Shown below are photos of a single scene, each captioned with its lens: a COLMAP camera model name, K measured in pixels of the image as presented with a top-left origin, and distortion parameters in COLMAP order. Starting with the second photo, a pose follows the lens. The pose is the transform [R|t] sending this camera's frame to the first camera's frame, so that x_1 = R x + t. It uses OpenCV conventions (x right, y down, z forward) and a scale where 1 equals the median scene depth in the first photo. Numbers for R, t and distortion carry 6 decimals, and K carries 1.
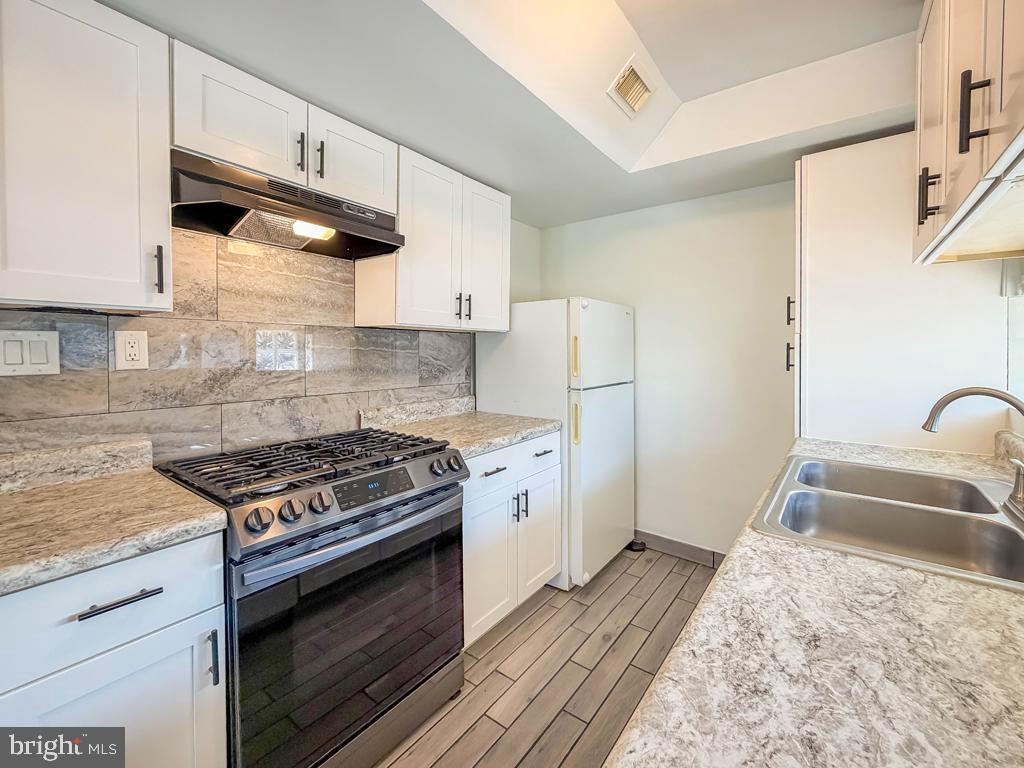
lens RADIAL K [[430.7, 0, 522.6], [0, 430.7, 358.6], [0, 0, 1]] dist [-0.000731, 0.000071]
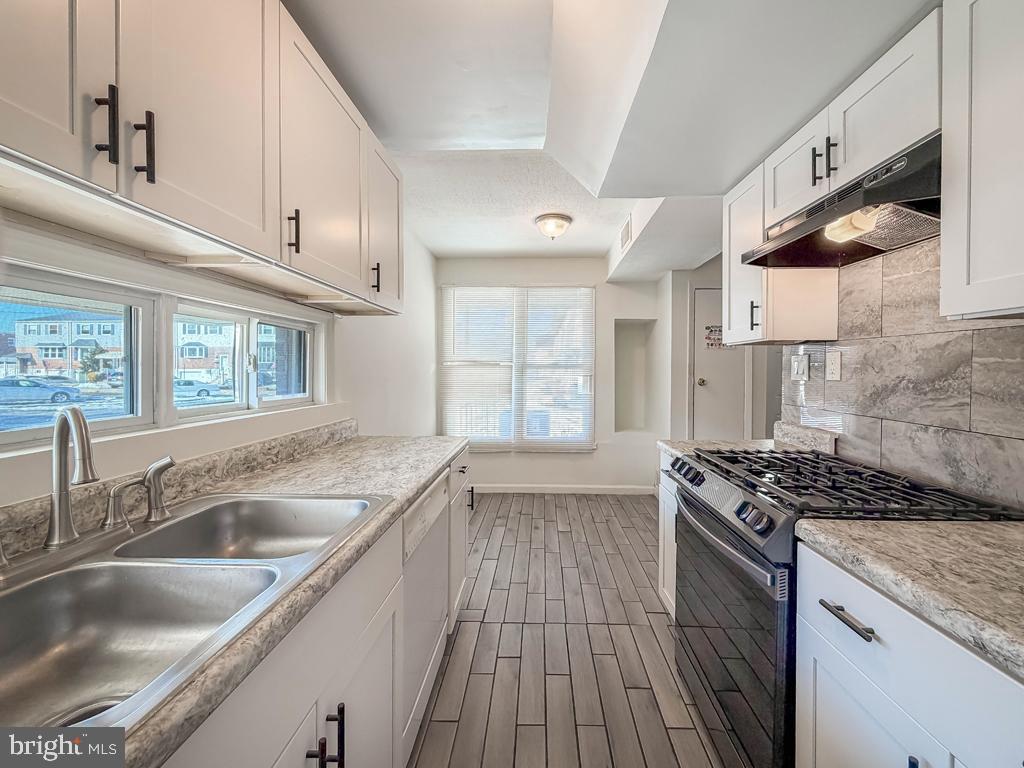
lens RADIAL K [[420.4, 0, 513.6], [0, 420.4, 372.9], [0, 0, 1]] dist [-0.000157, -0.000005]
pose [[-0.837453, 0.001504, -0.546507, 0.540119], [-0.016520, 0.999470, 0.028066, -0.015895], [0.546259, 0.032532, -0.836984, 1.284418]]
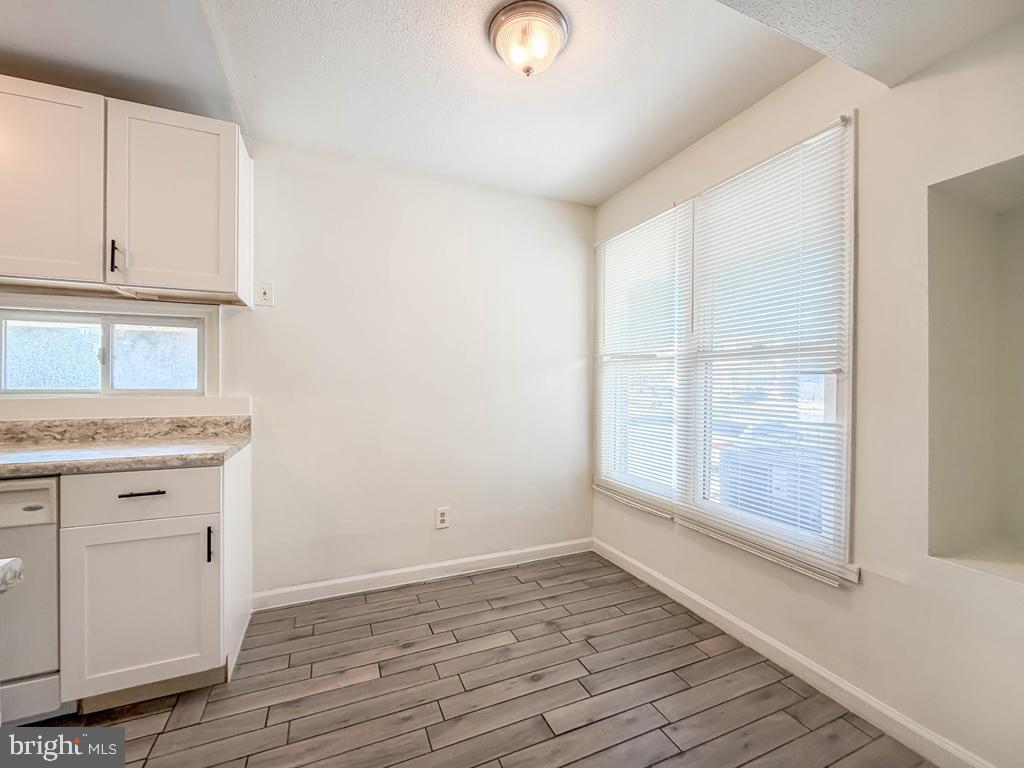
lens RADIAL K [[419.8, 0, 510.4], [0, 419.8, 386.4], [0, 0, 1]] dist [-0.001365, -0.000414]
pose [[-0.863659, -0.005664, 0.504044, -1.132478], [0.009625, 0.999569, 0.027724, 0.066171], [-0.503984, 0.028795, -0.863233, 0.530867]]
